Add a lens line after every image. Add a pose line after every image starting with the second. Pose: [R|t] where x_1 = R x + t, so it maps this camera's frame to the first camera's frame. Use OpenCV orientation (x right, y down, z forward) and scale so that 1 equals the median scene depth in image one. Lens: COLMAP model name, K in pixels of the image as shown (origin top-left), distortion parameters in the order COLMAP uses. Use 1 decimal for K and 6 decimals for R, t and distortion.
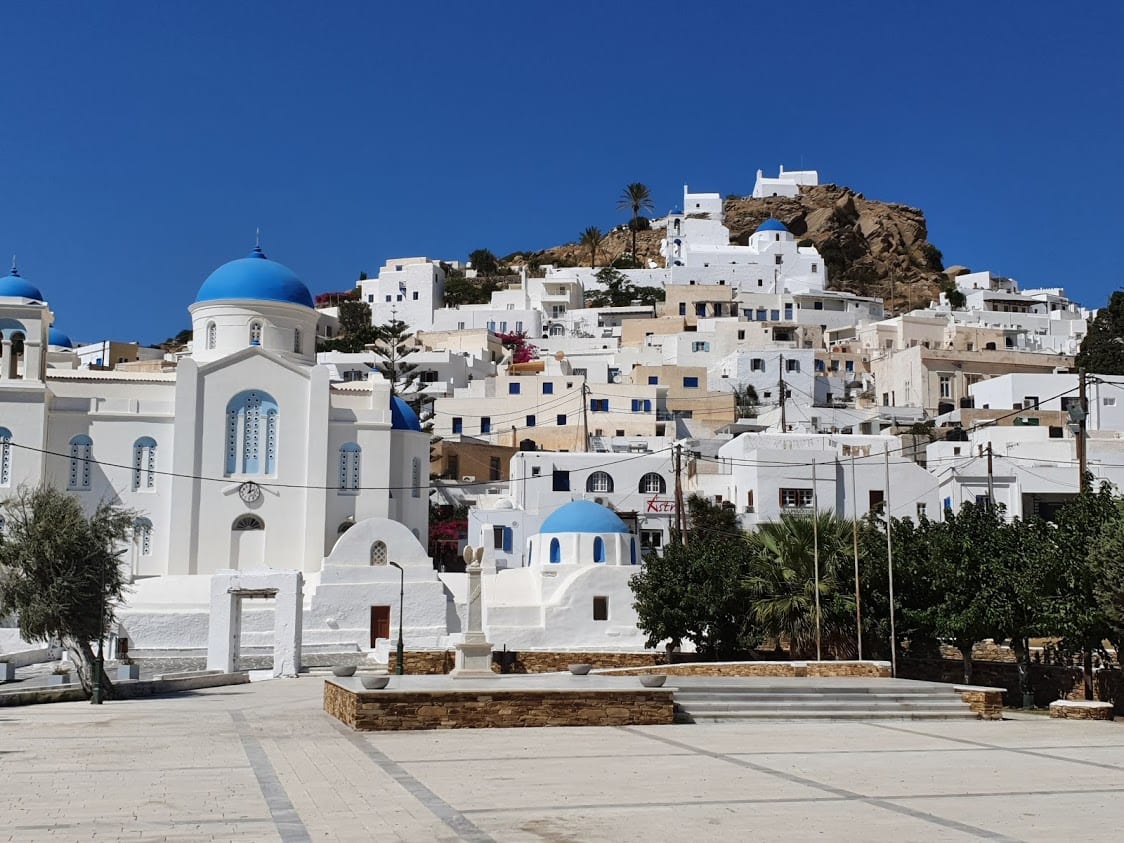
lens RADIAL K [[1438.7, 0, 562.0], [0, 1438.7, 421.5], [0, 0, 1]] dist [0.209482, -0.734291]
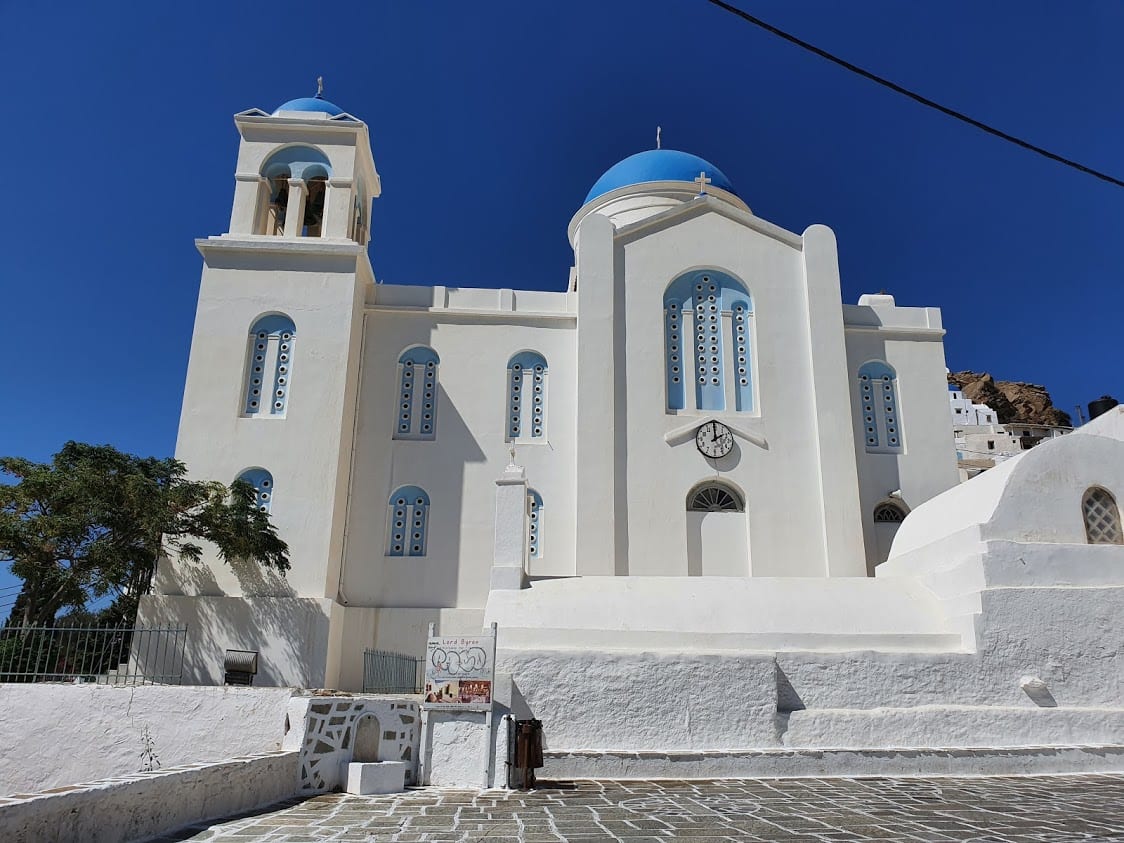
lens RADIAL K [[882.9, 0, 562.0], [0, 882.9, 421.5], [0, 0, 1]] dist [0.071782, -0.092903]
pose [[0.986031, -0.045750, -0.160158, -0.218264], [0.016157, 0.983276, -0.181405, 0.100363], [0.165778, 0.176283, 0.970279, 0.671571]]
